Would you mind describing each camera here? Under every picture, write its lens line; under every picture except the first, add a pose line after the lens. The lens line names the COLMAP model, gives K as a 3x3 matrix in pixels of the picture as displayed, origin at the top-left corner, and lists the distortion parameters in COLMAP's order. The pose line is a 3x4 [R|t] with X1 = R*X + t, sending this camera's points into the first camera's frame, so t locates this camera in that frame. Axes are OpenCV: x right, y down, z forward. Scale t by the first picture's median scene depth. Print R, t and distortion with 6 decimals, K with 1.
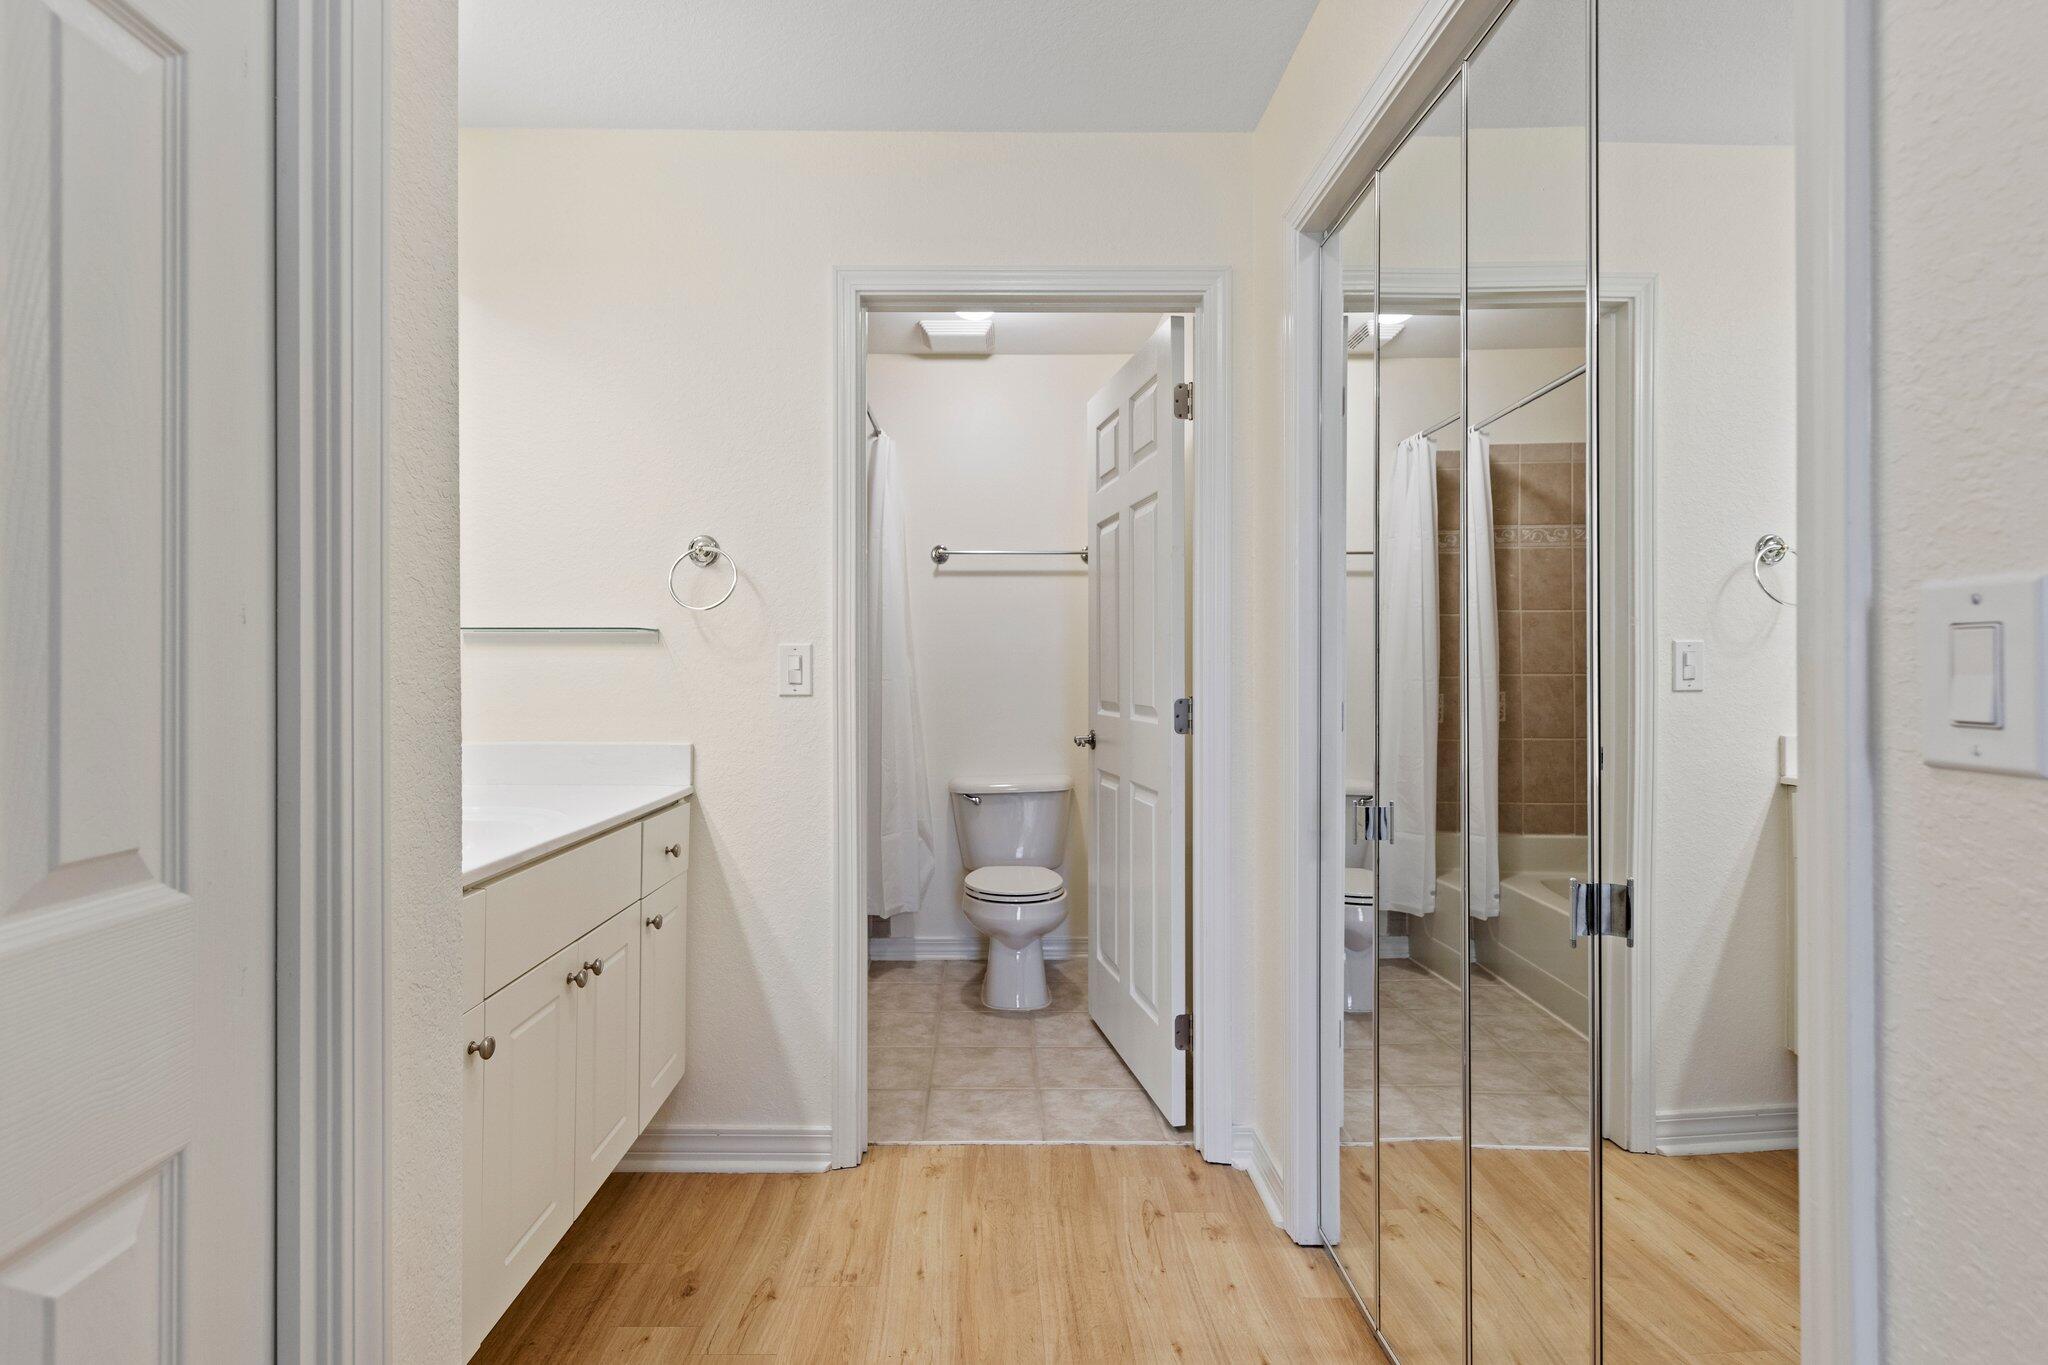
lens RADIAL K [[981.5, 0, 1019.3], [0, 981.5, 673.6], [0, 0, 1]] dist [0.001375, 0.000357]
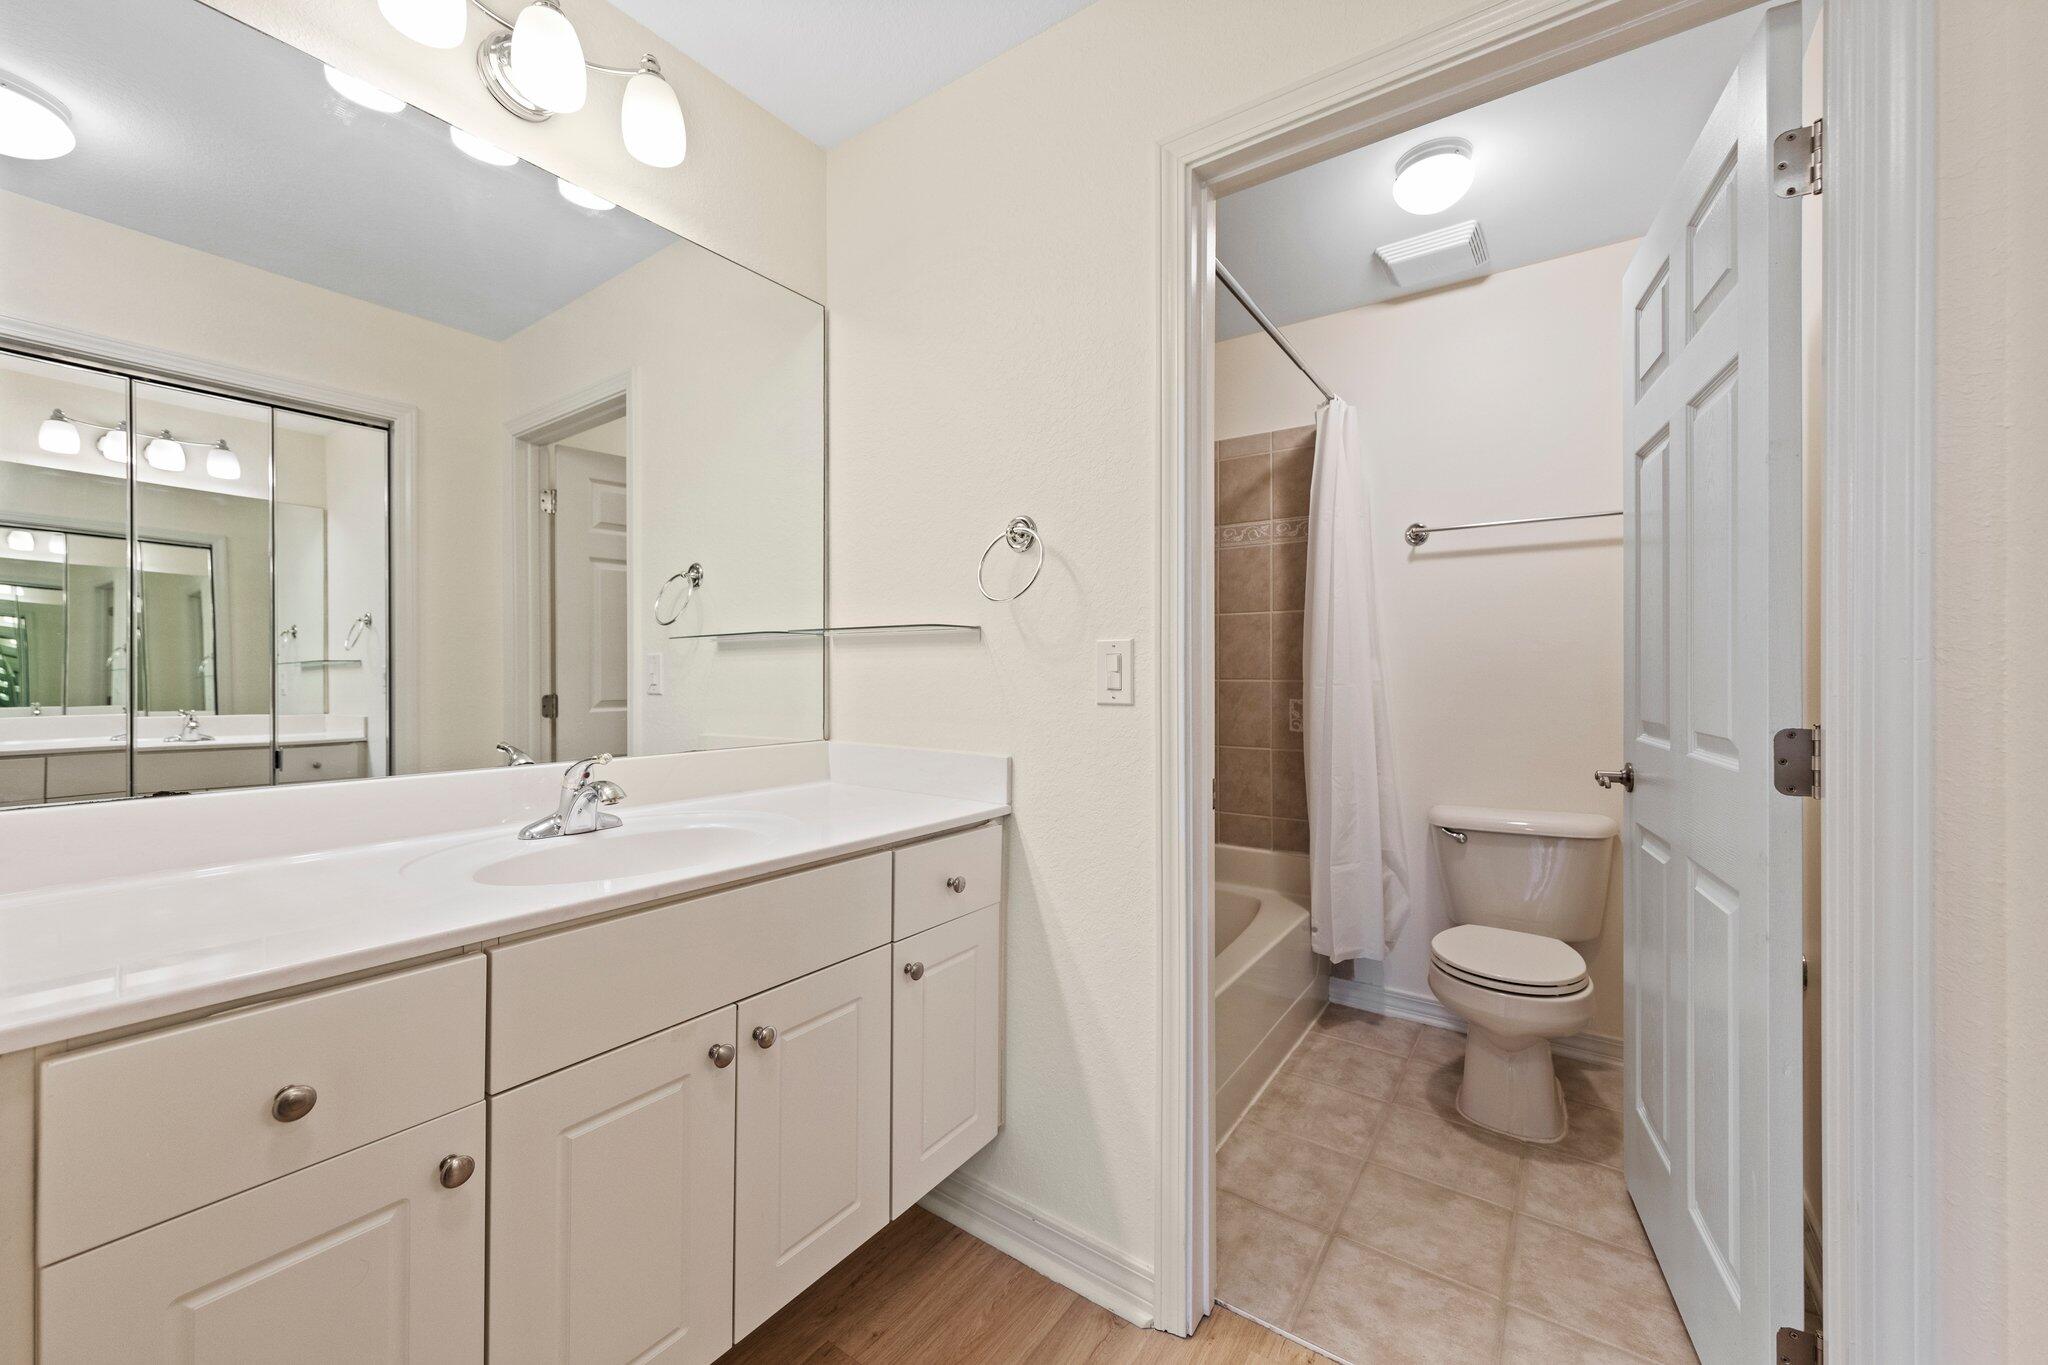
lens RADIAL K [[802.6, 0, 1017.9], [0, 802.6, 669.3], [0, 0, 1]] dist [0.004113, -0.000656]
pose [[0.799360, 0.001028, -0.600851, 0.077873], [-0.005132, 0.999974, -0.005117, -0.001708], [0.600830, 0.007174, 0.799344, 0.339000]]
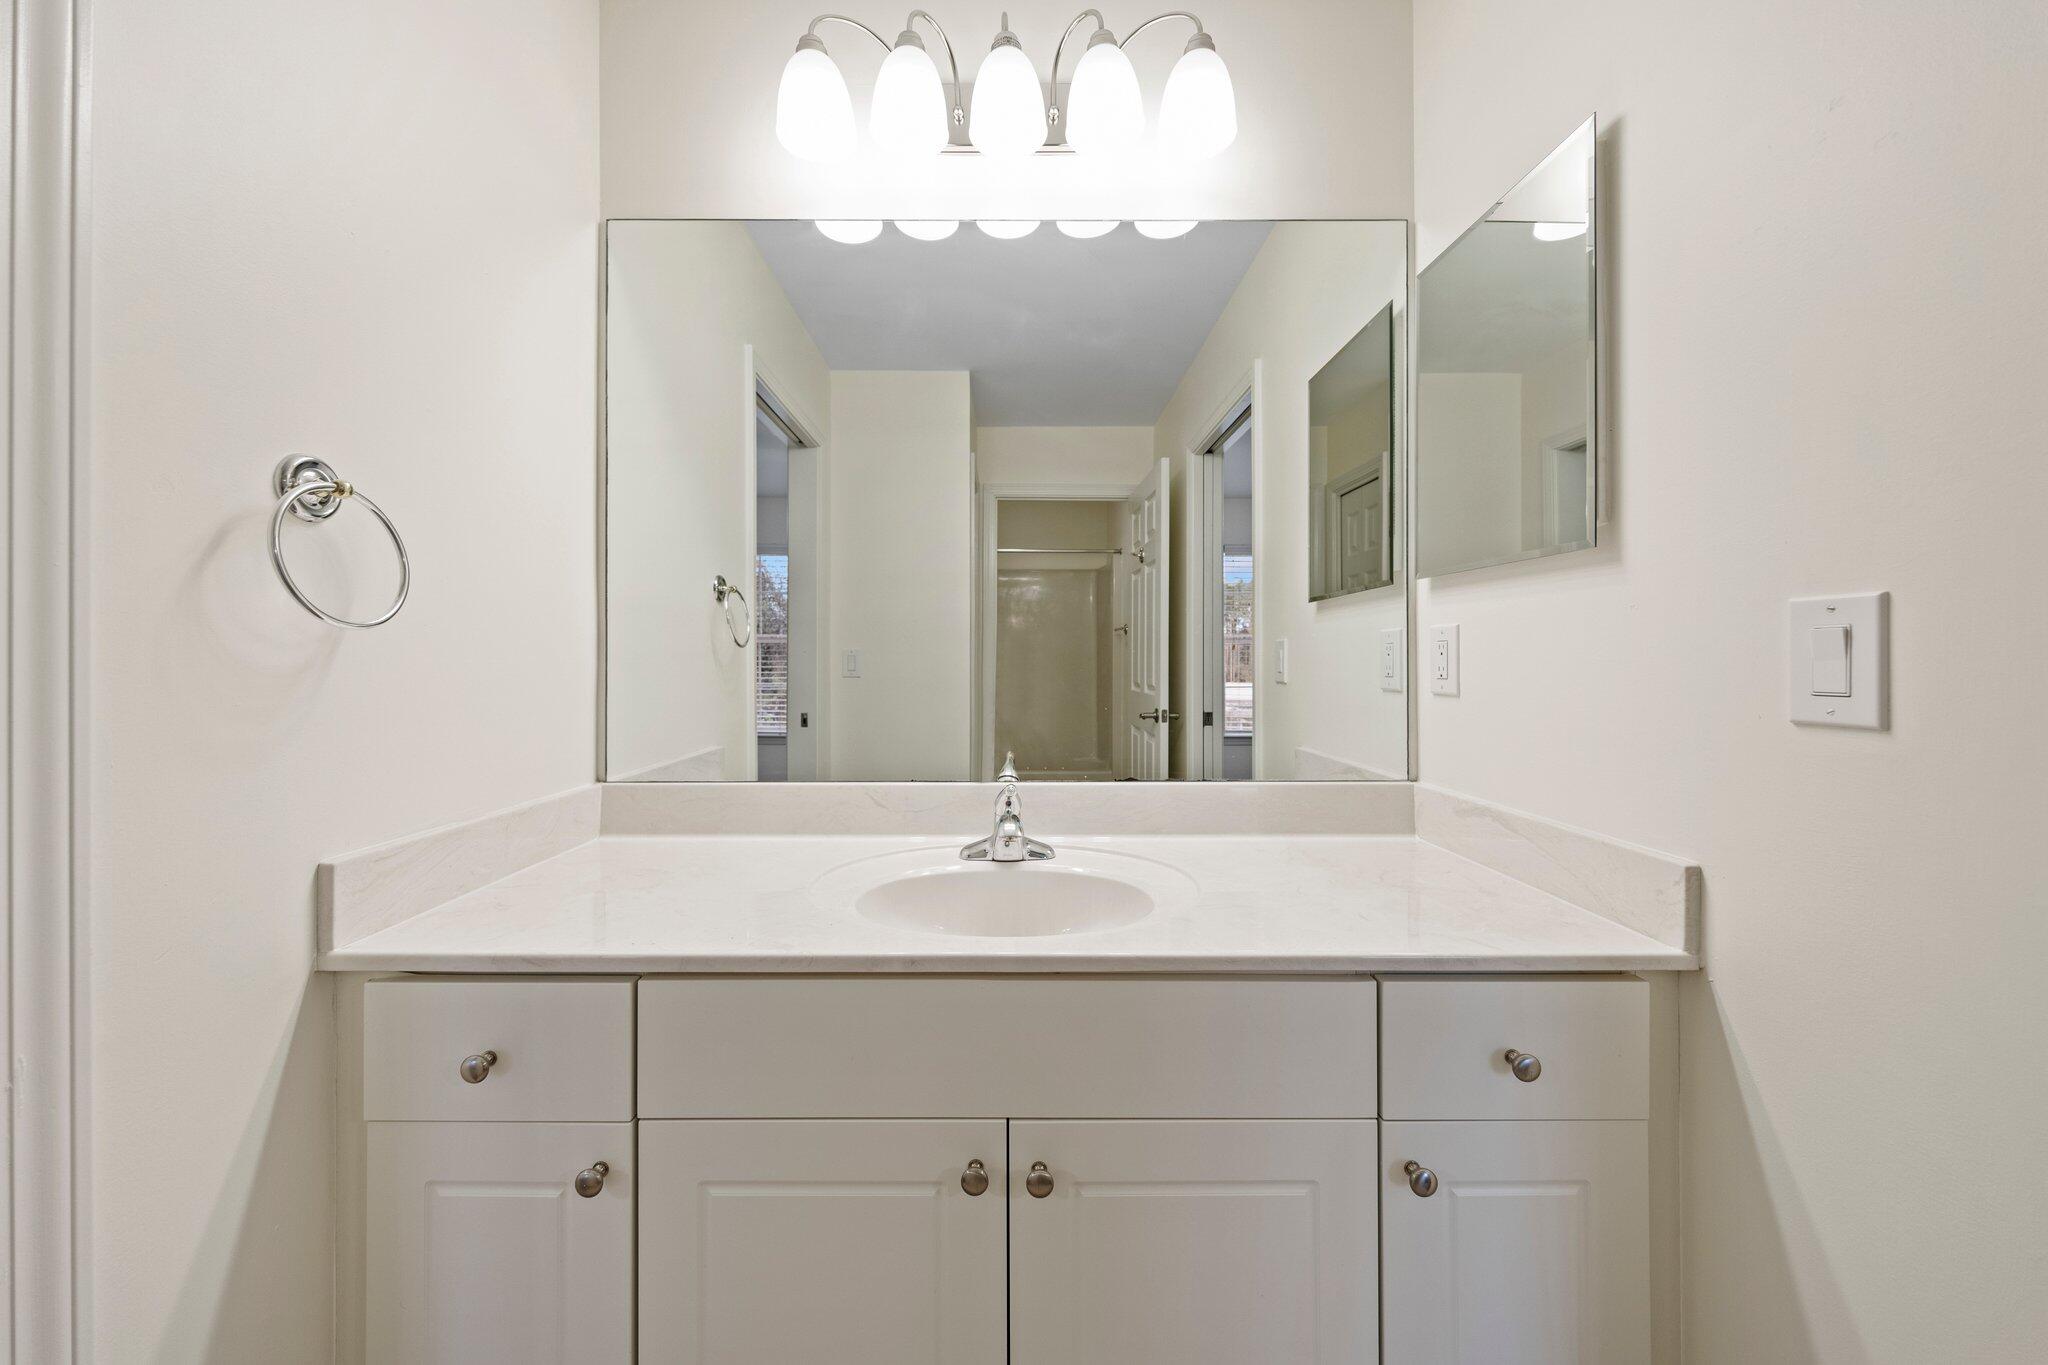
lens RADIAL K [[761.3, 0, 1013.0], [0, 761.3, 662.7], [0, 0, 1]] dist [-0.001751, -0.000083]
pose [[-0.067470, -0.015573, -0.997600, 0.041558], [-0.008446, 0.999851, -0.015036, -0.013116], [0.997686, 0.007411, -0.067592, 0.545988]]
